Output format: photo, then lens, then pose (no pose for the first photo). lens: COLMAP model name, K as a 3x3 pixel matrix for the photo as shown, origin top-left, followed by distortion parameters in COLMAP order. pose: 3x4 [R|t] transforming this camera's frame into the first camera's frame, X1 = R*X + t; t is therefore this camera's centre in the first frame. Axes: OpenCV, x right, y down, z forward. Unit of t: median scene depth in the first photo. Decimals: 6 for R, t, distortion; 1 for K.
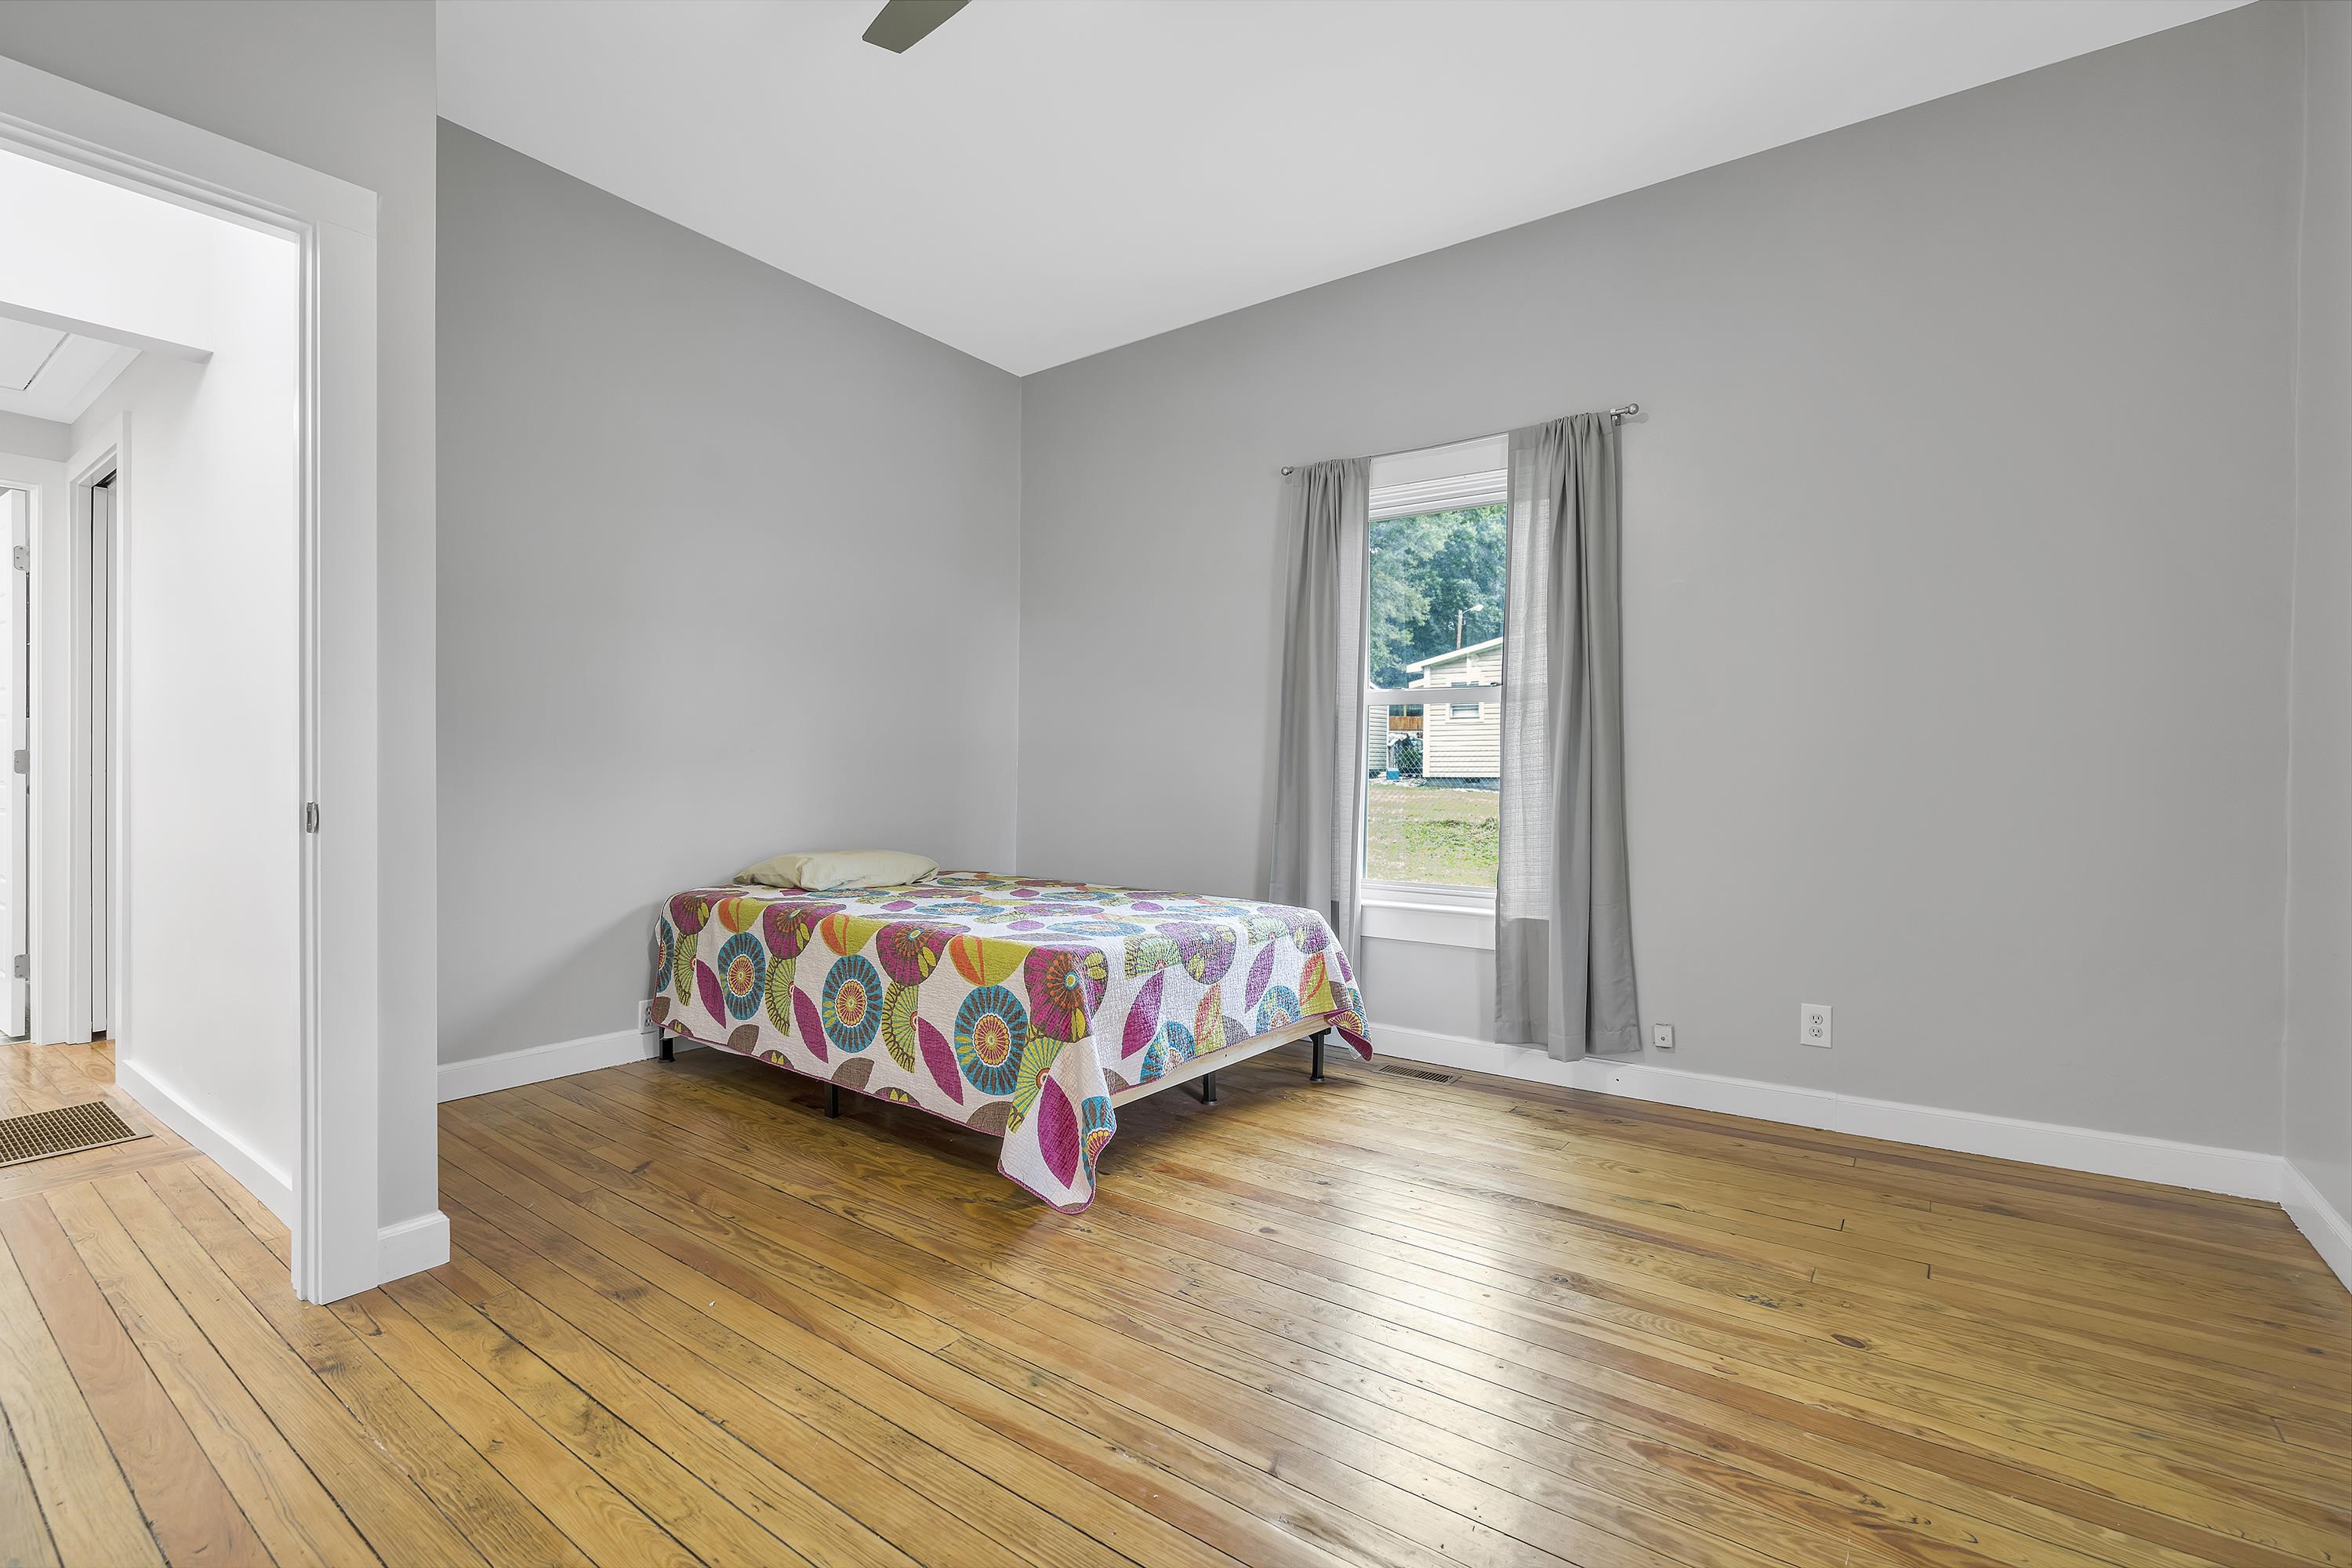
lens RADIAL K [[1038.5, 0, 1185.9], [0, 1038.5, 780.1], [0, 0, 1]] dist [-0.007343, 0.000414]
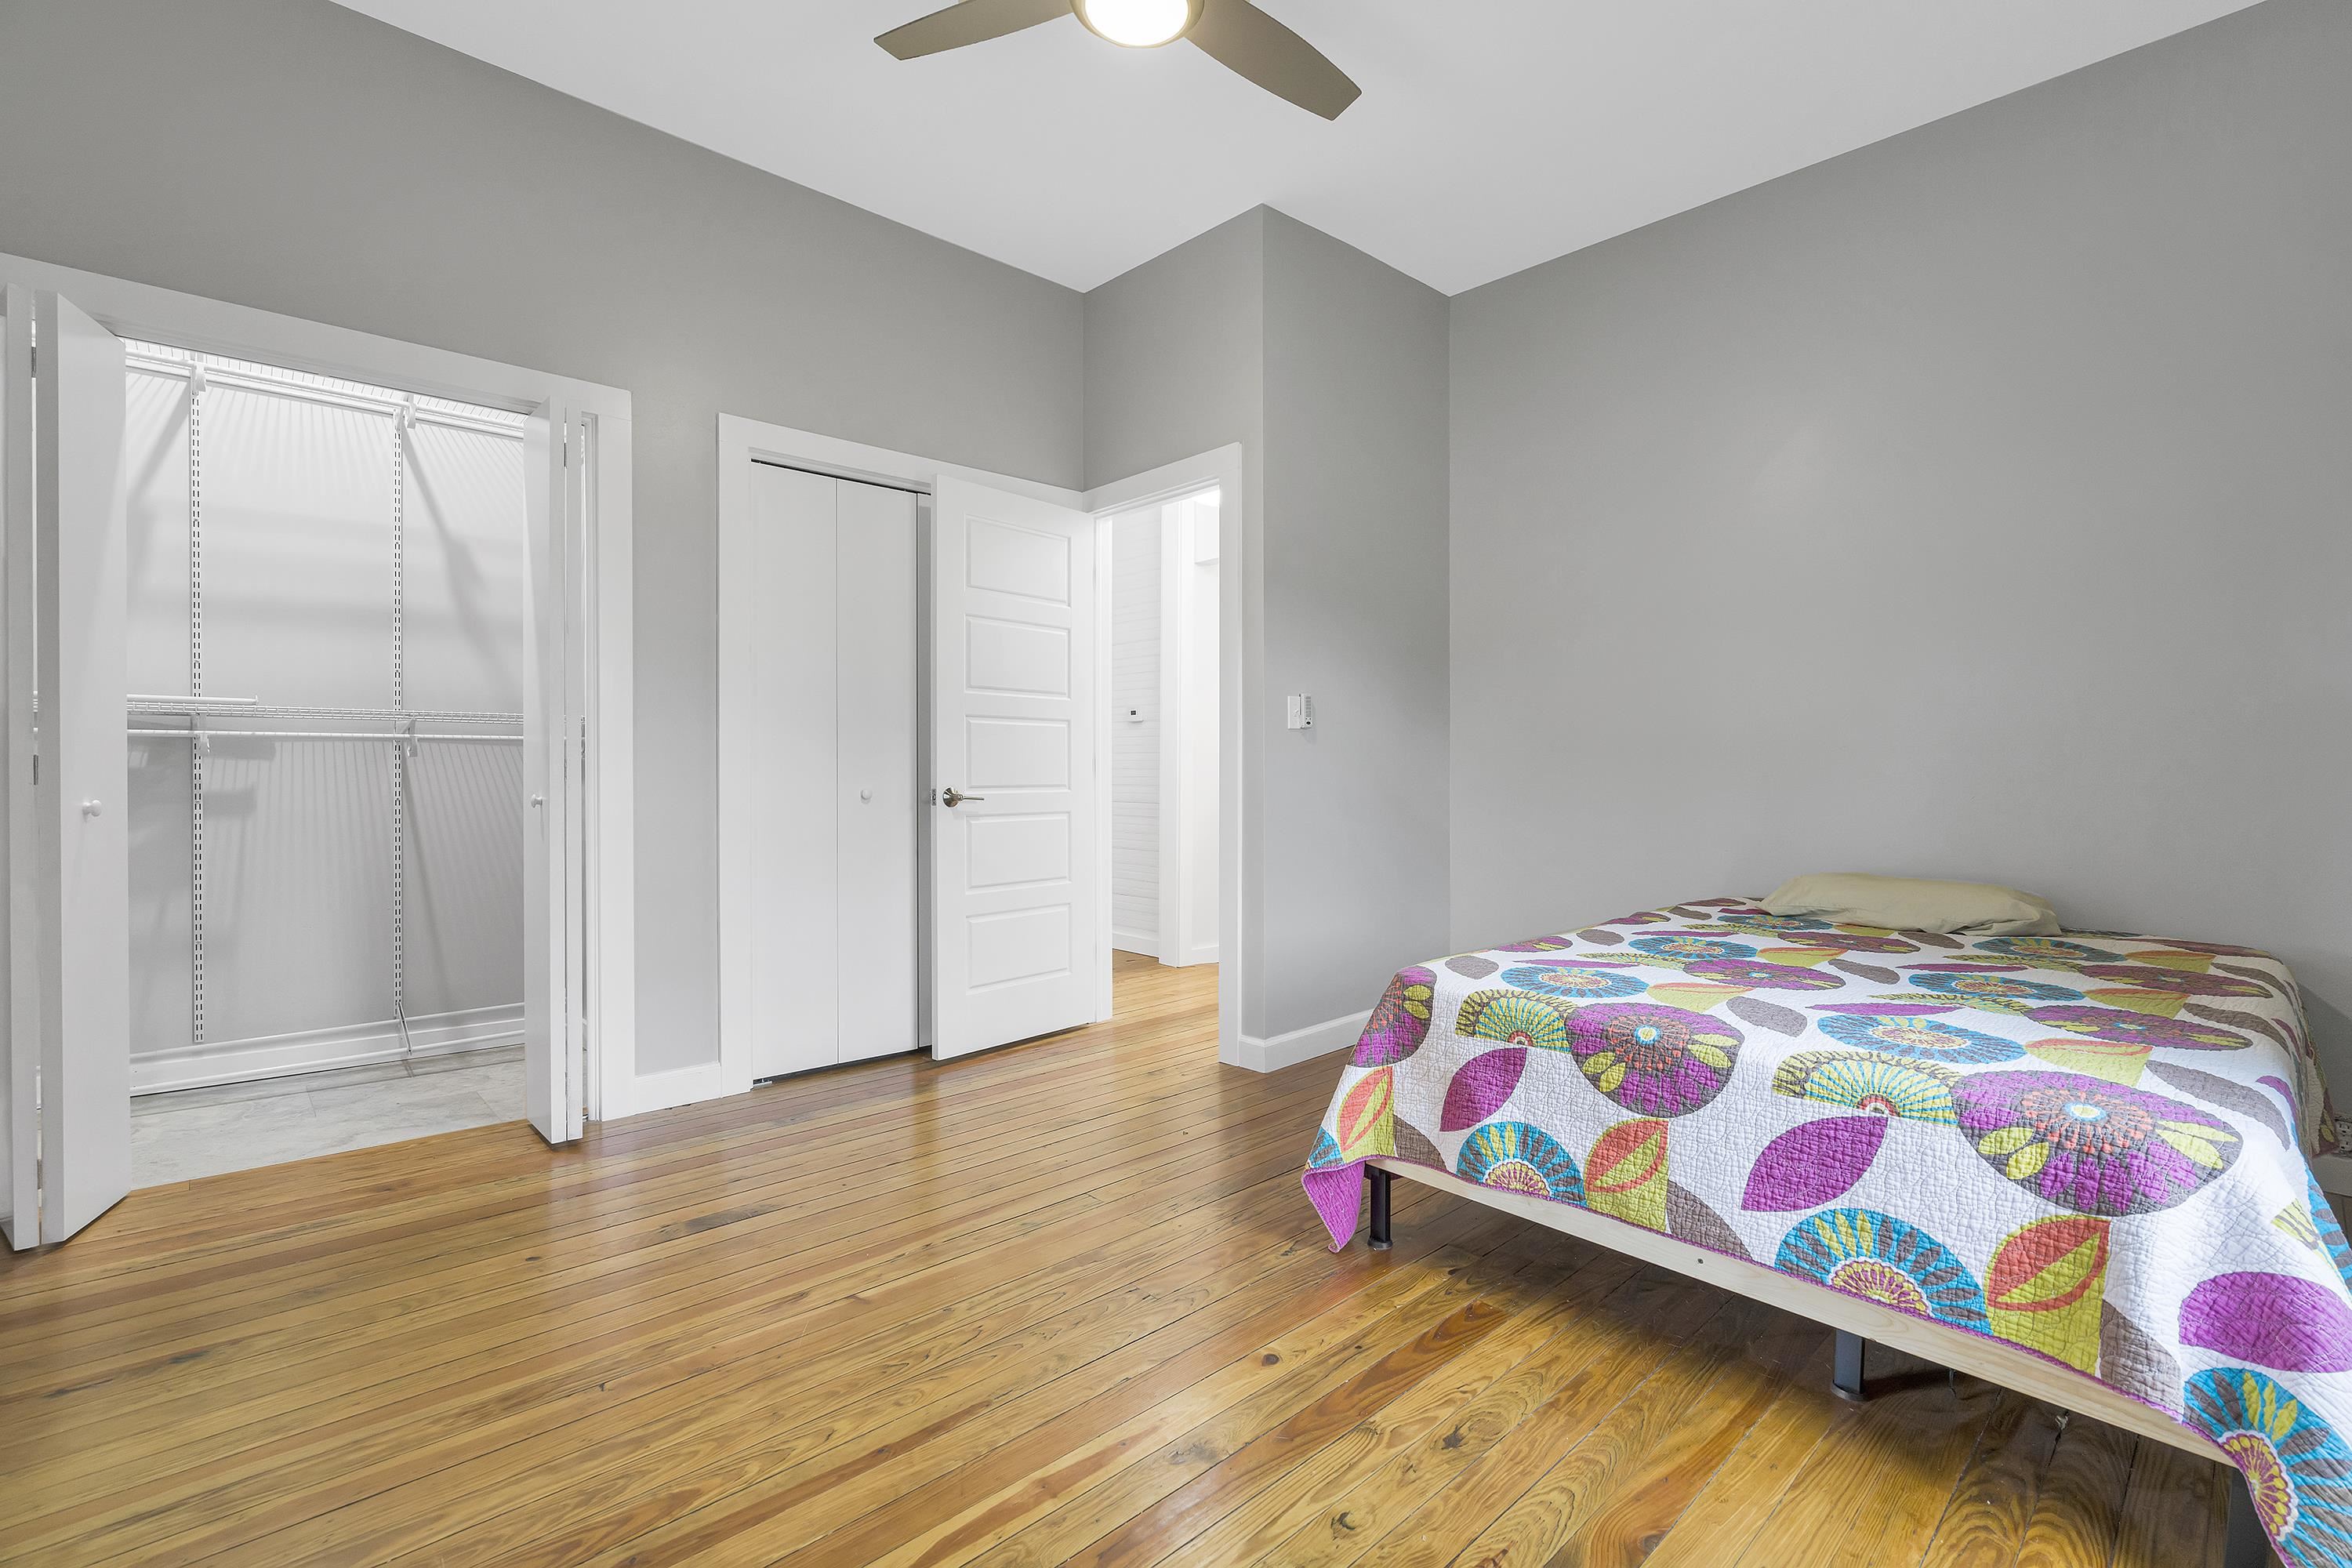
lens RADIAL K [[1062.6, 0, 1184.6], [0, 1062.6, 784.4], [0, 0, 1]] dist [-0.004243, 0.000225]
pose [[-0.185961, 0.005311, -0.982543, 0.695059], [-0.006747, 0.999955, 0.006682, 0.002211], [0.982534, 0.007871, -0.185916, 0.870956]]
